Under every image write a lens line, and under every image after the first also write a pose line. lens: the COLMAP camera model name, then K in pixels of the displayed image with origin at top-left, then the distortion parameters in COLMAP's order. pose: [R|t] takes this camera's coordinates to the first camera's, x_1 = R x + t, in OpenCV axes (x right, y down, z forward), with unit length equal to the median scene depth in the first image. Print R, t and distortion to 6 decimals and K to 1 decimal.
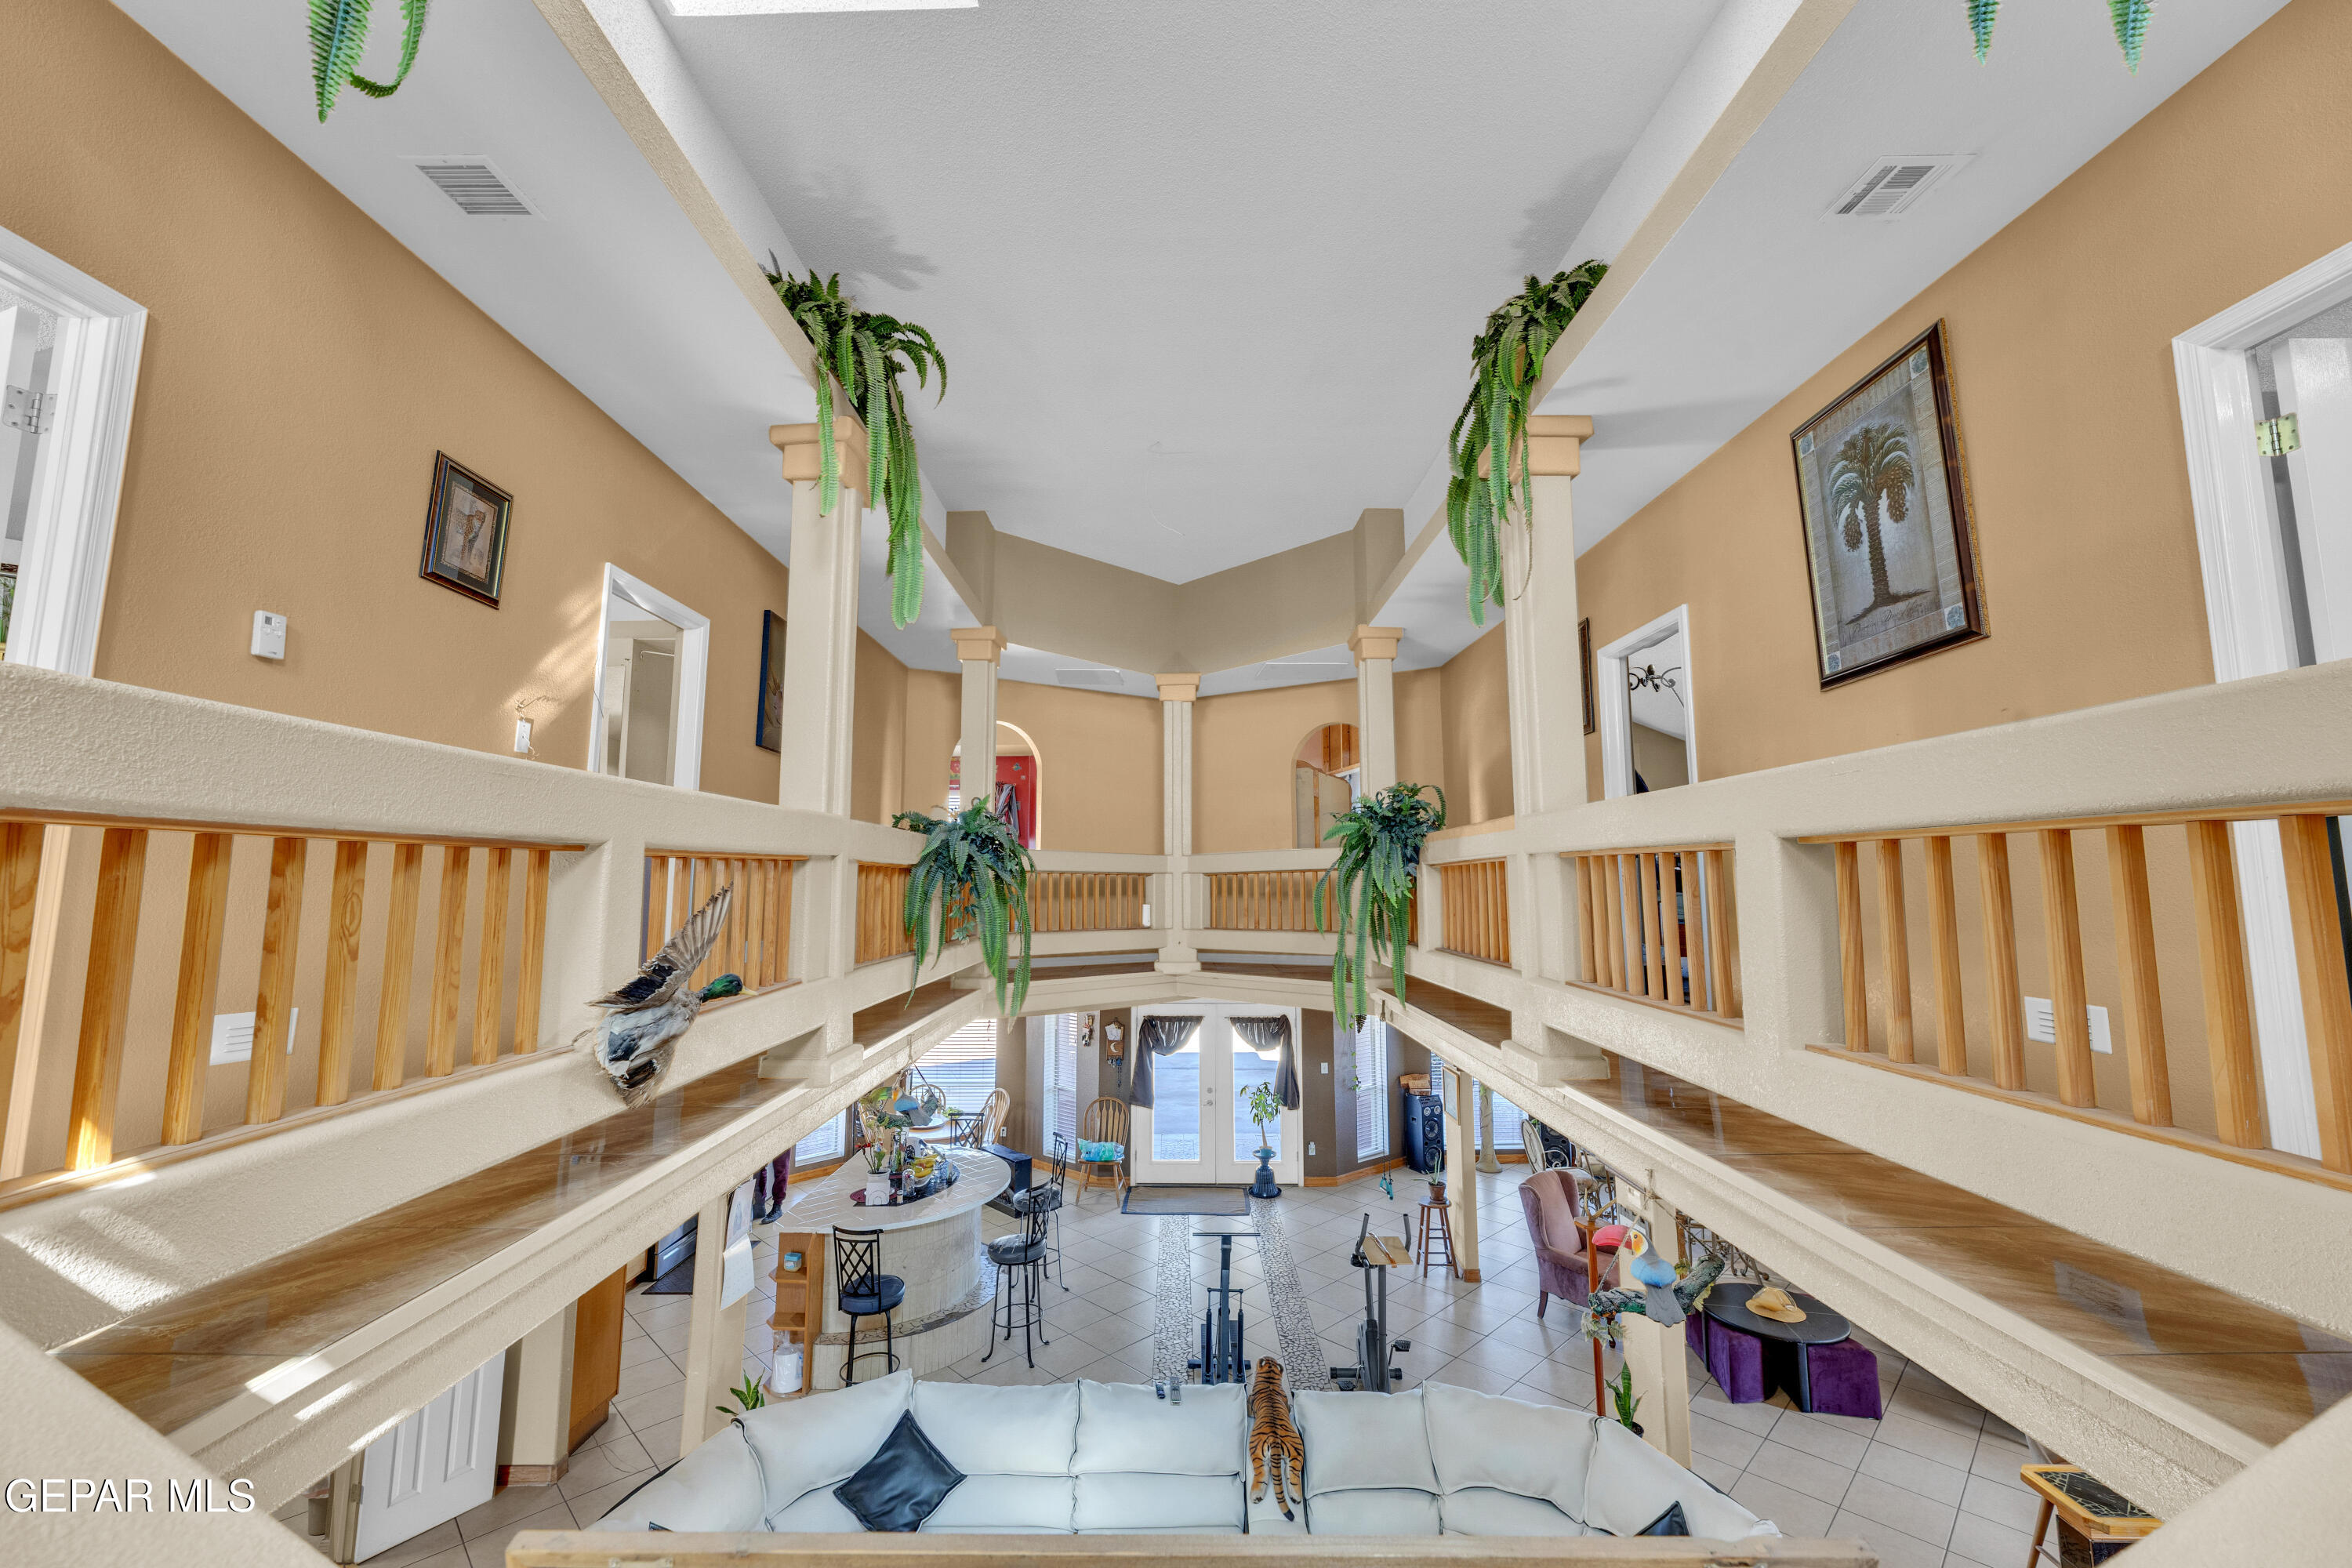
lens RADIAL K [[938.5, 0, 1157.7], [0, 938.5, 783.0], [0, 0, 1]] dist [-0.000130, 0.000377]
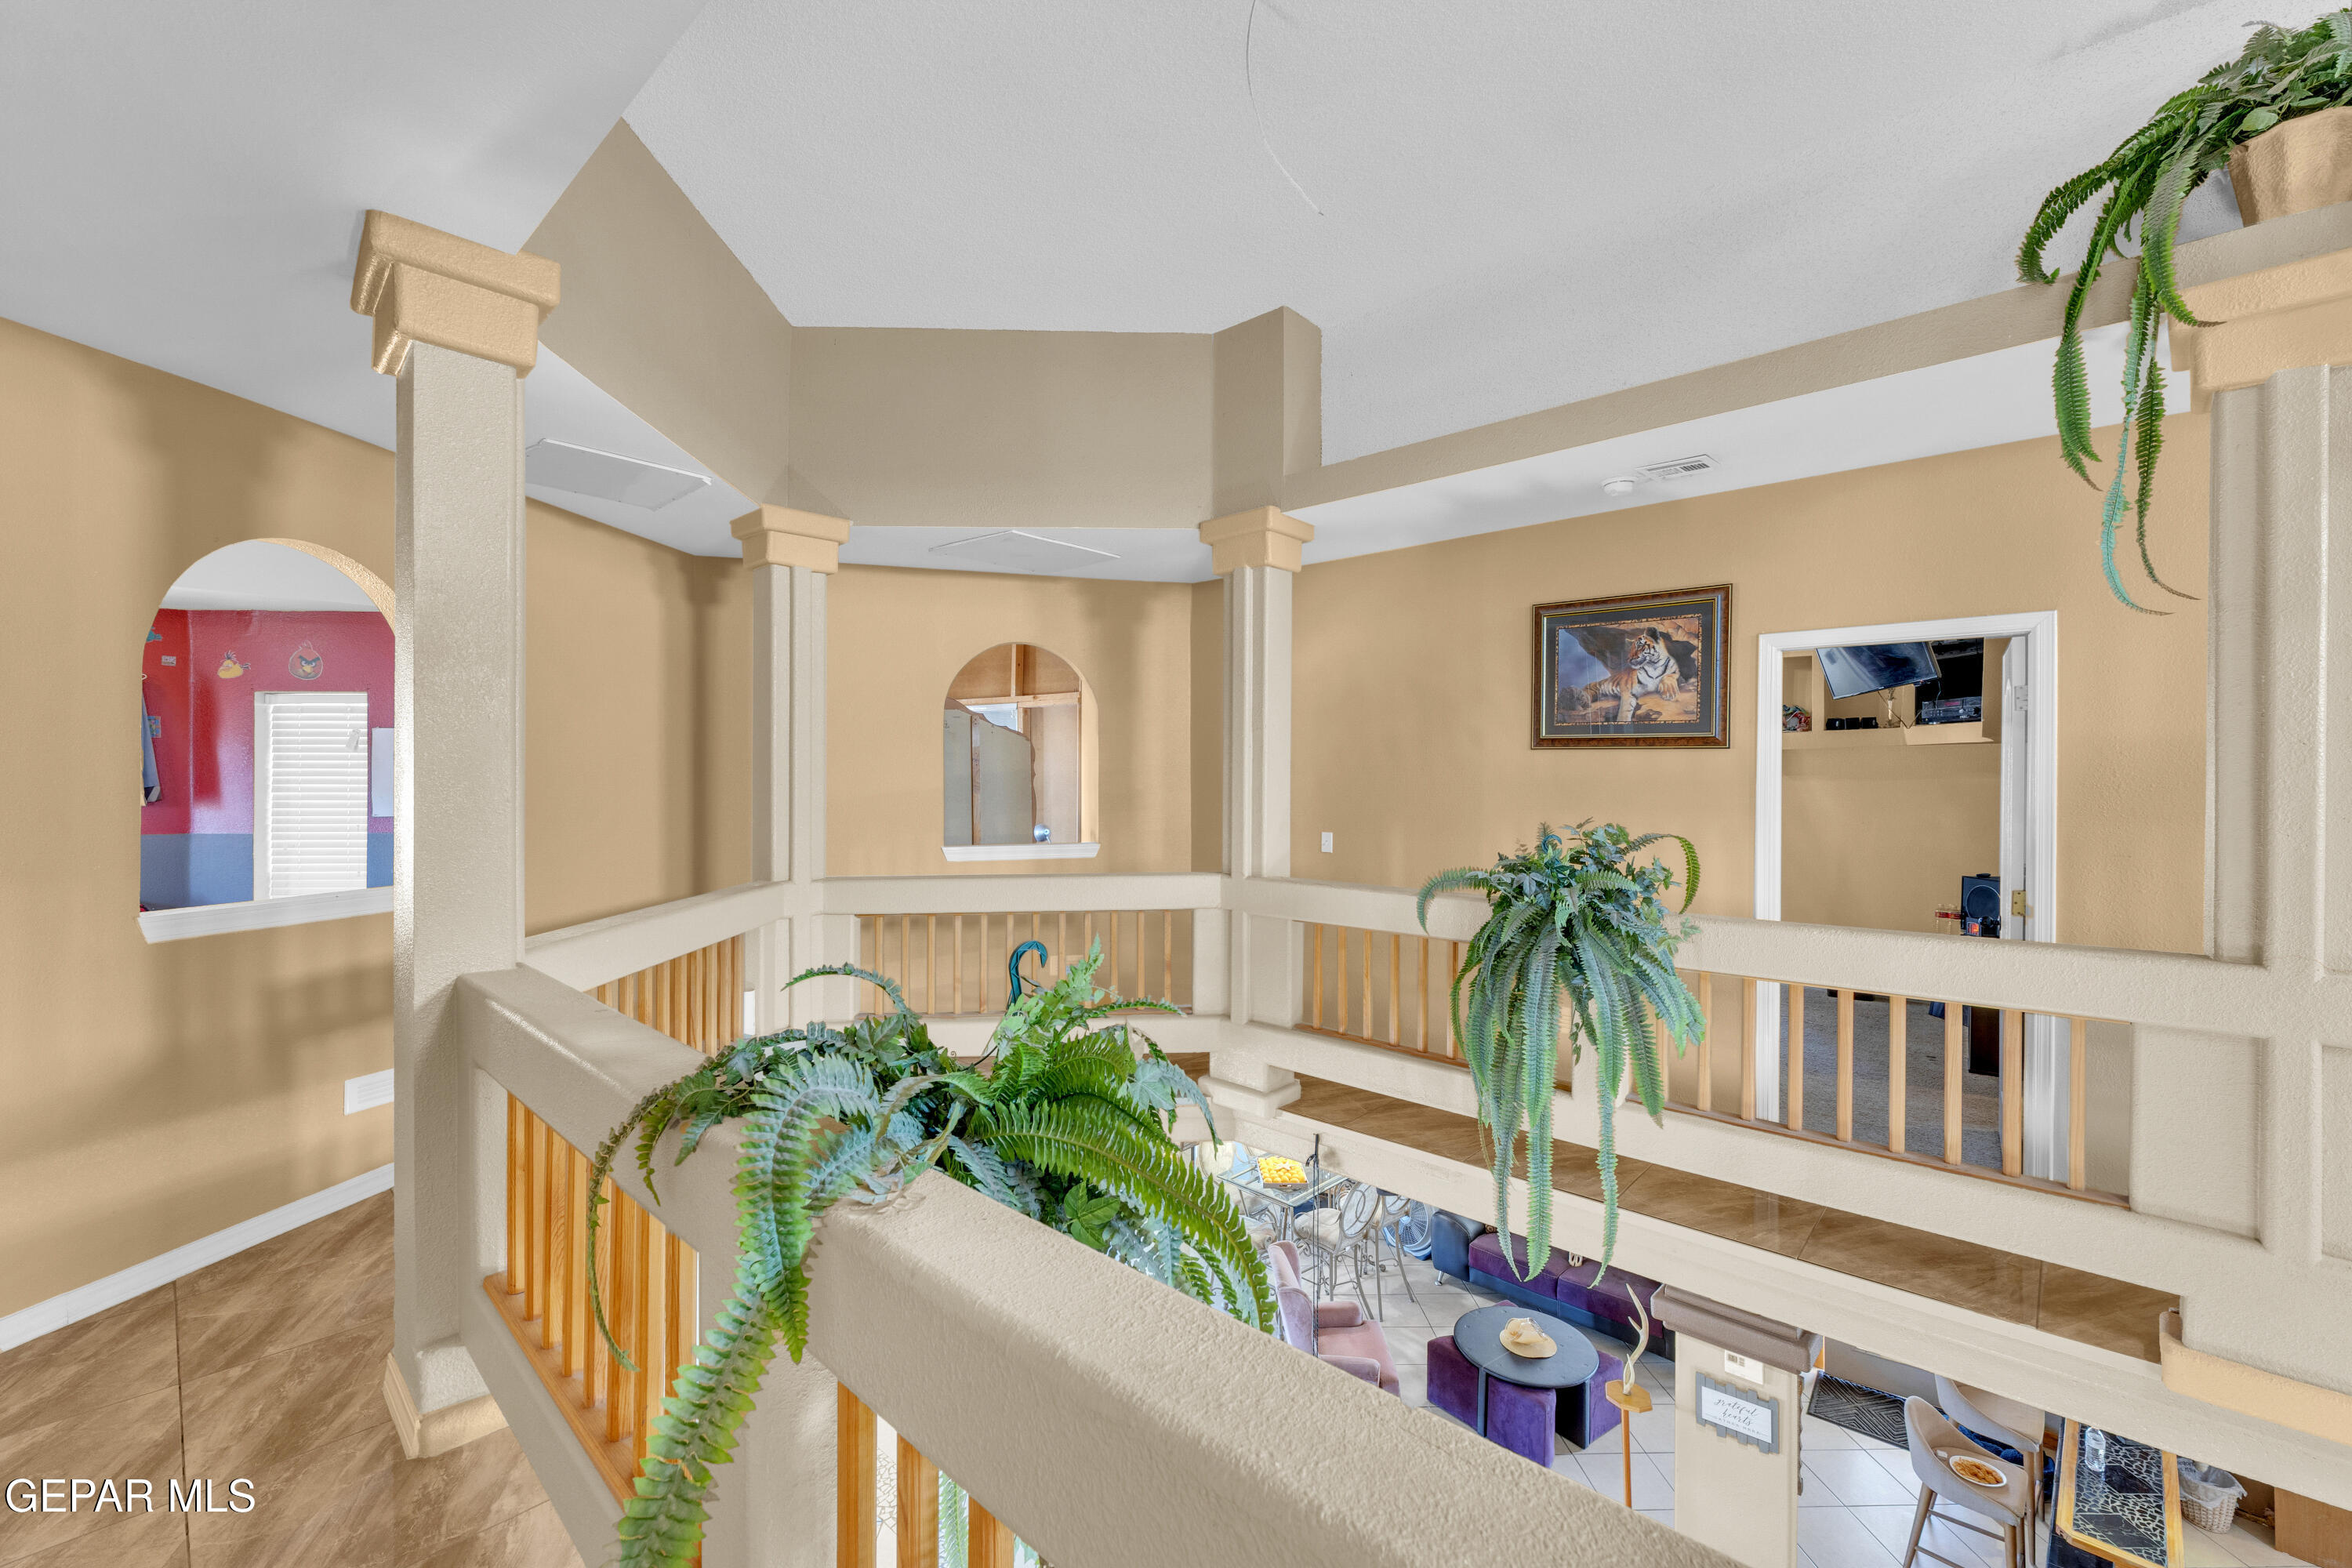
lens RADIAL K [[938.5, 0, 1157.7], [0, 938.5, 783.0], [0, 0, 1]] dist [-0.000130, 0.000377]
pose [[0.659498, -0.006822, 0.751675, -0.247509], [-0.084418, 0.992961, 0.083078, -0.035031], [-0.746951, -0.118244, 0.654280, 0.574317]]
